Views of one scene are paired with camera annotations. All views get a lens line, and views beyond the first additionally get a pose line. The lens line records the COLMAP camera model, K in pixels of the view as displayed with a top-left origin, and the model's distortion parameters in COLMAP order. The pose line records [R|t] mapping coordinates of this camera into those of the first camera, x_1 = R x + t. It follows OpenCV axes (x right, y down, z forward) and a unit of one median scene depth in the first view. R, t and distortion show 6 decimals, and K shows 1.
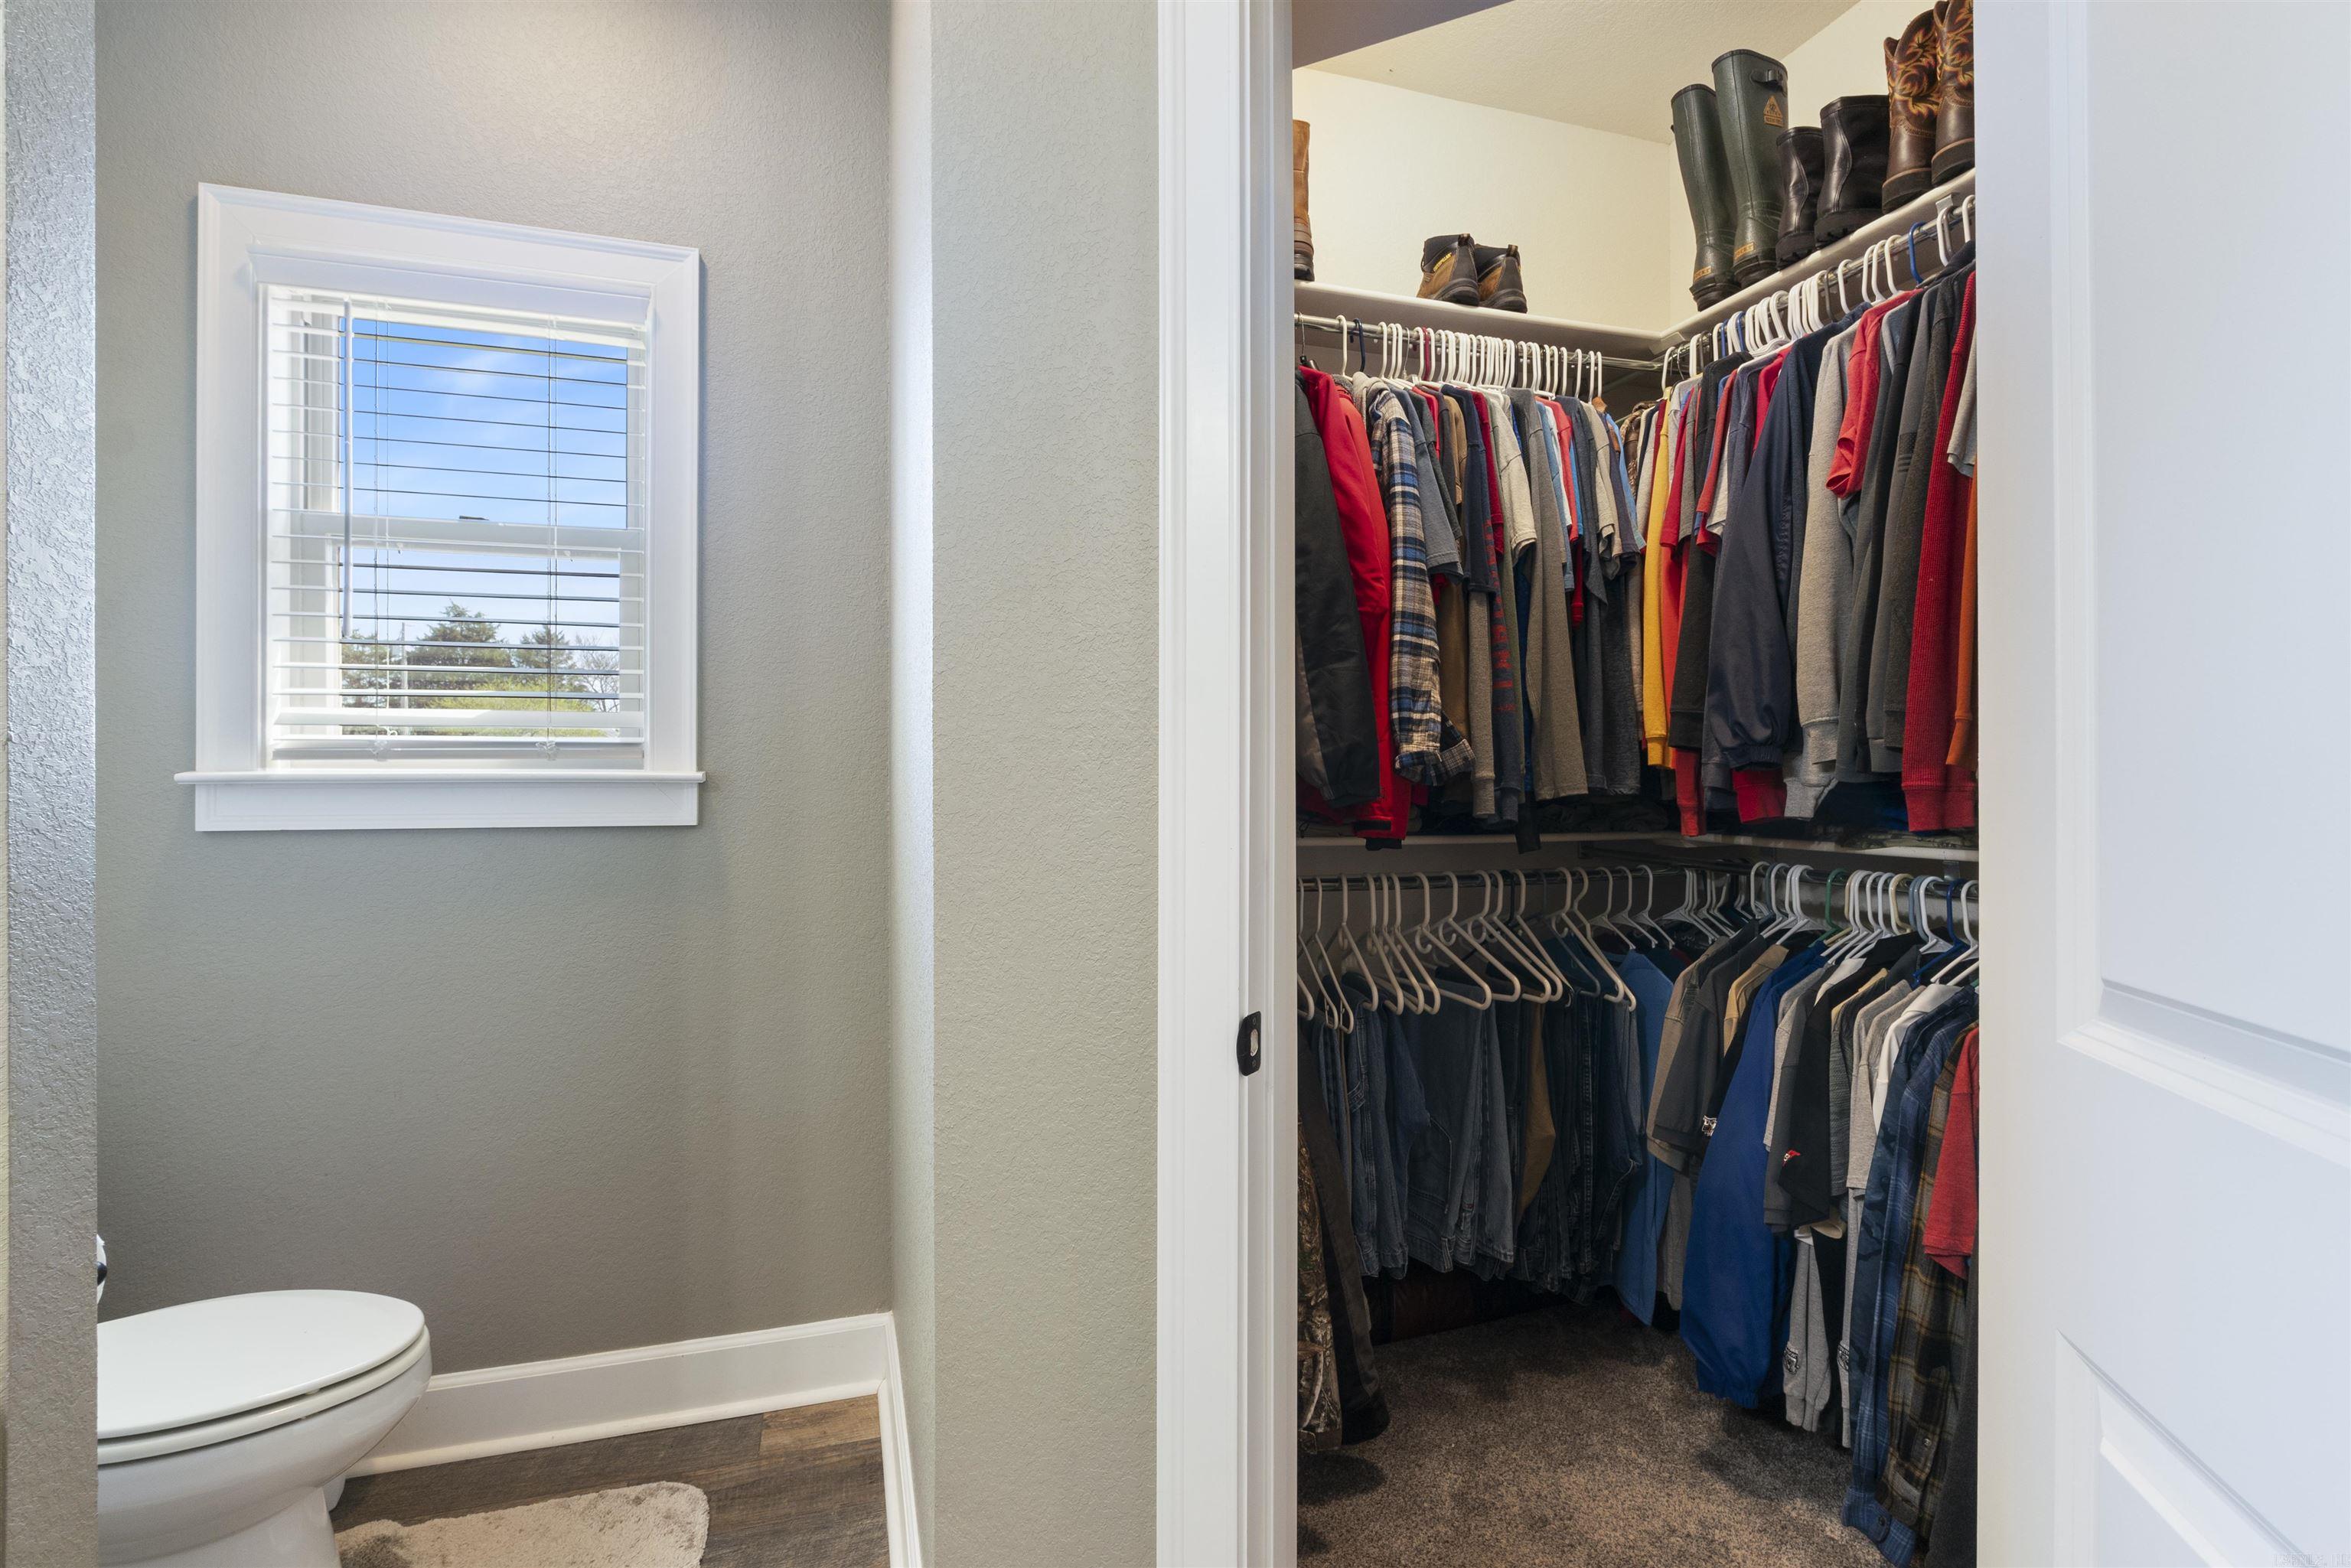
lens RADIAL K [[1088.0, 0, 1174.3], [0, 1088.0, 792.0], [0, 0, 1]] dist [-0.005972, -0.000514]
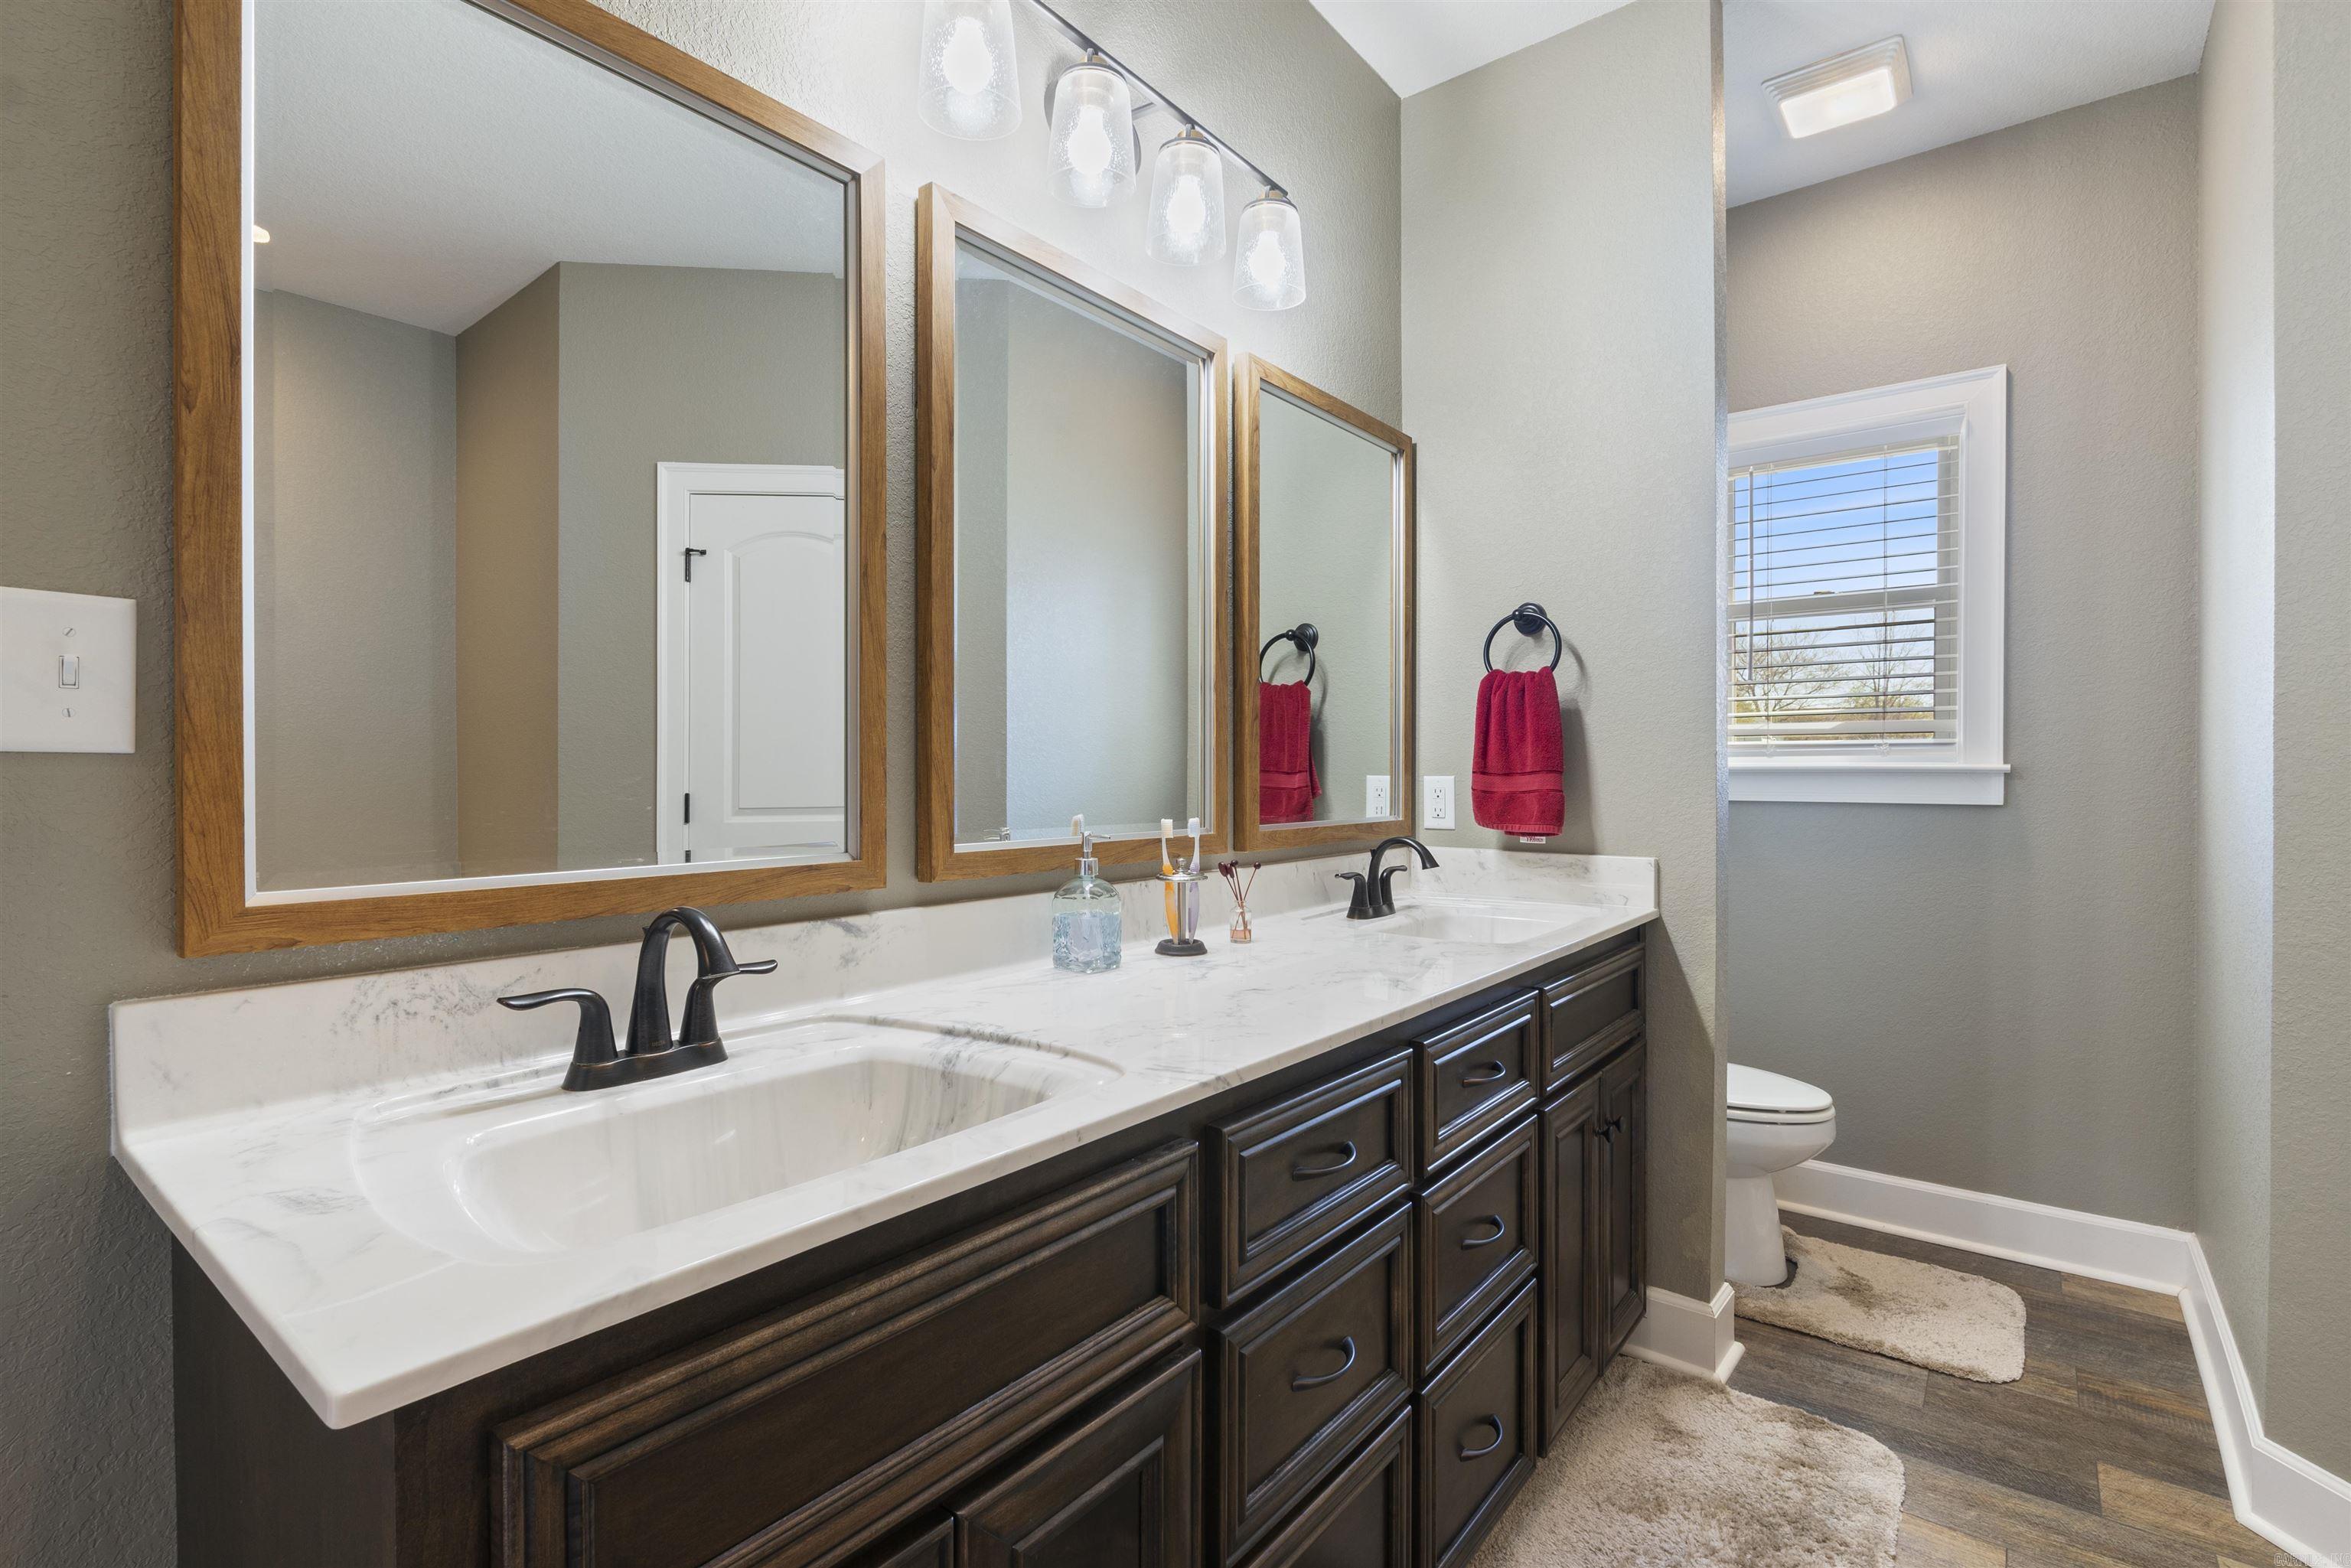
lens RADIAL K [[1088.0, 0, 1170.0], [0, 1088.0, 776.3], [0, 0, 1]] dist [-0.005972, -0.000514]
pose [[0.564501, 0.004947, -0.825417, 0.072754], [-0.007365, 0.999972, 0.000956, 0.001937], [0.825399, 0.005539, 0.564522, -0.567932]]
